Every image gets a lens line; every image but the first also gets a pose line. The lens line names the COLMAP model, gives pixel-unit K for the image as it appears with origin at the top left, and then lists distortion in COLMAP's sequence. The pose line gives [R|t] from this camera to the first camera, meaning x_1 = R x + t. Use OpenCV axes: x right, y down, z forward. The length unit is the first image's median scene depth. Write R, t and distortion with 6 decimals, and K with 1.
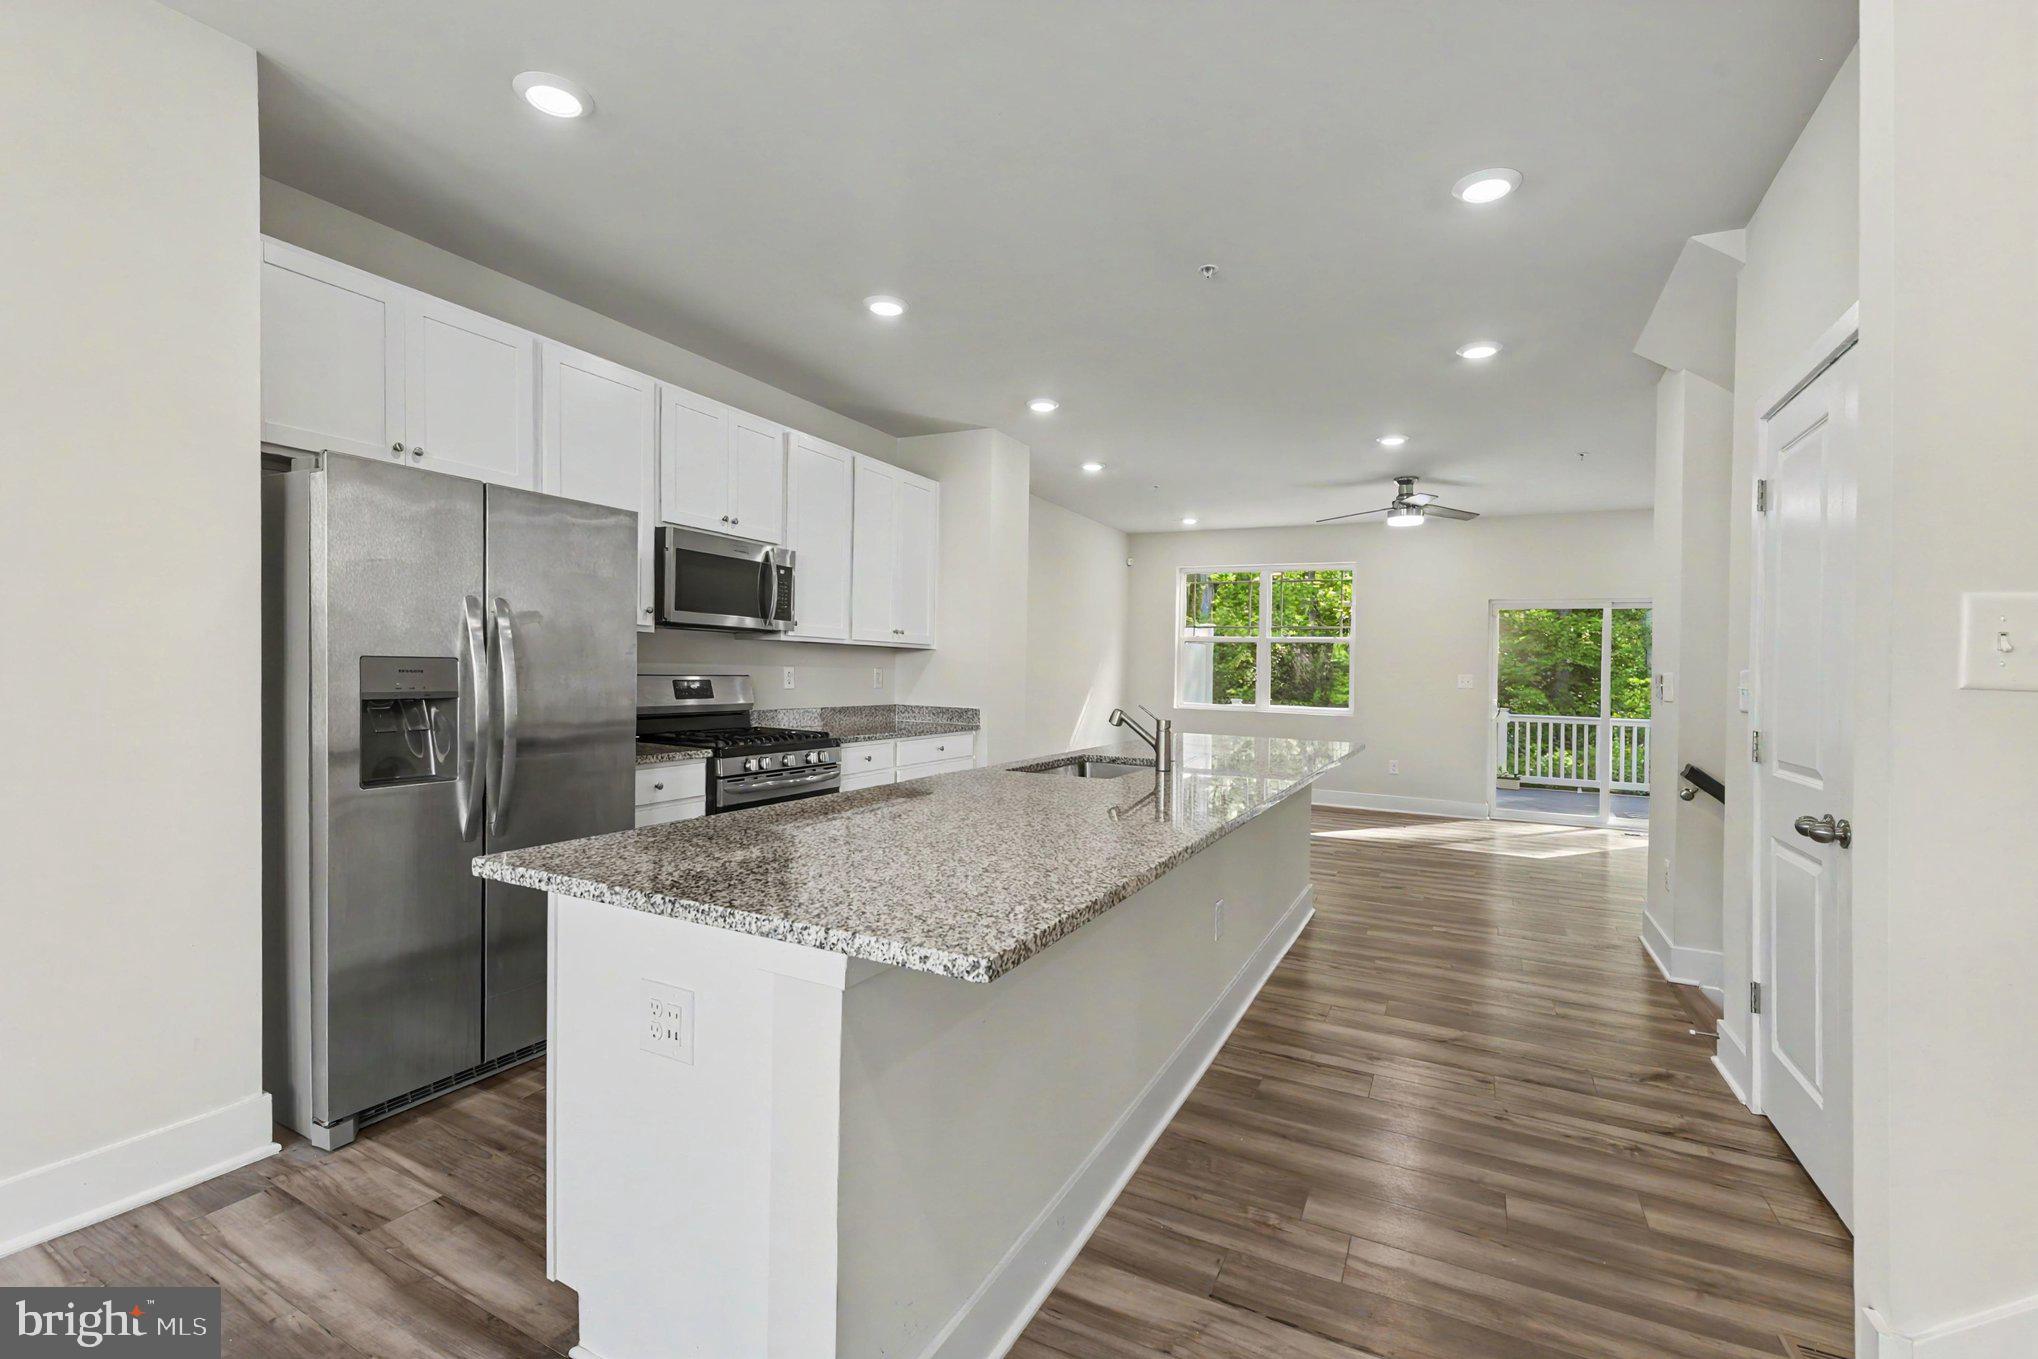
lens RADIAL K [[892.1, 0, 1025.1], [0, 892.1, 680.2], [0, 0, 1]] dist [-0.007709, -0.001122]
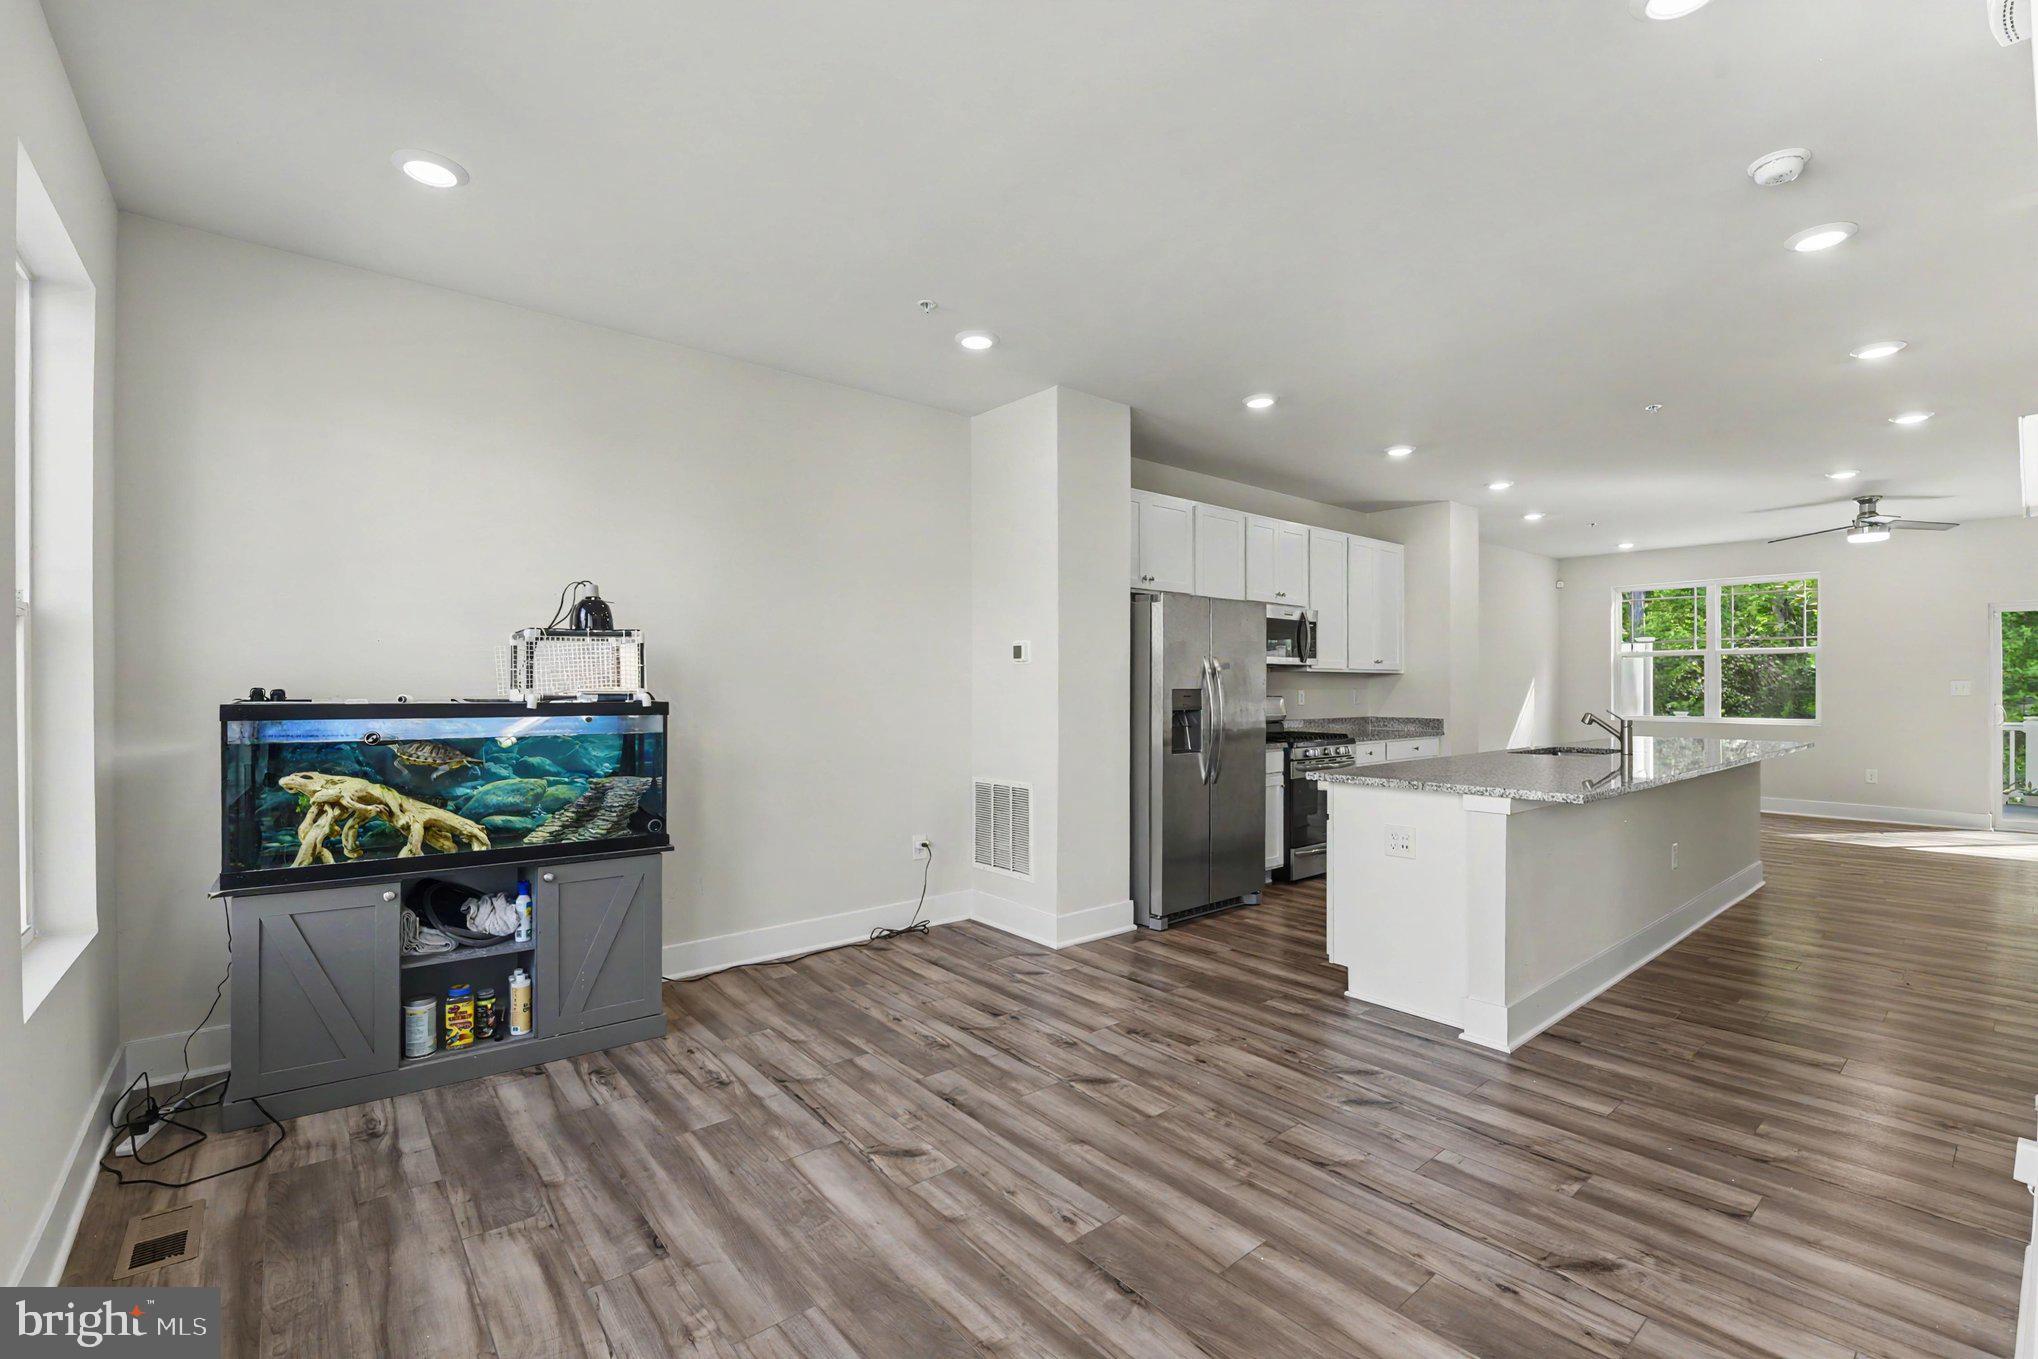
lens RADIAL K [[892.1, 0, 1039.3], [0, 892.1, 690.2], [0, 0, 1]] dist [-0.007709, -0.001122]
pose [[0.924391, -0.019826, -0.380930, -0.114067], [0.015571, 0.999777, -0.014251, 0.000009], [0.381128, 0.007242, 0.924494, -0.463133]]
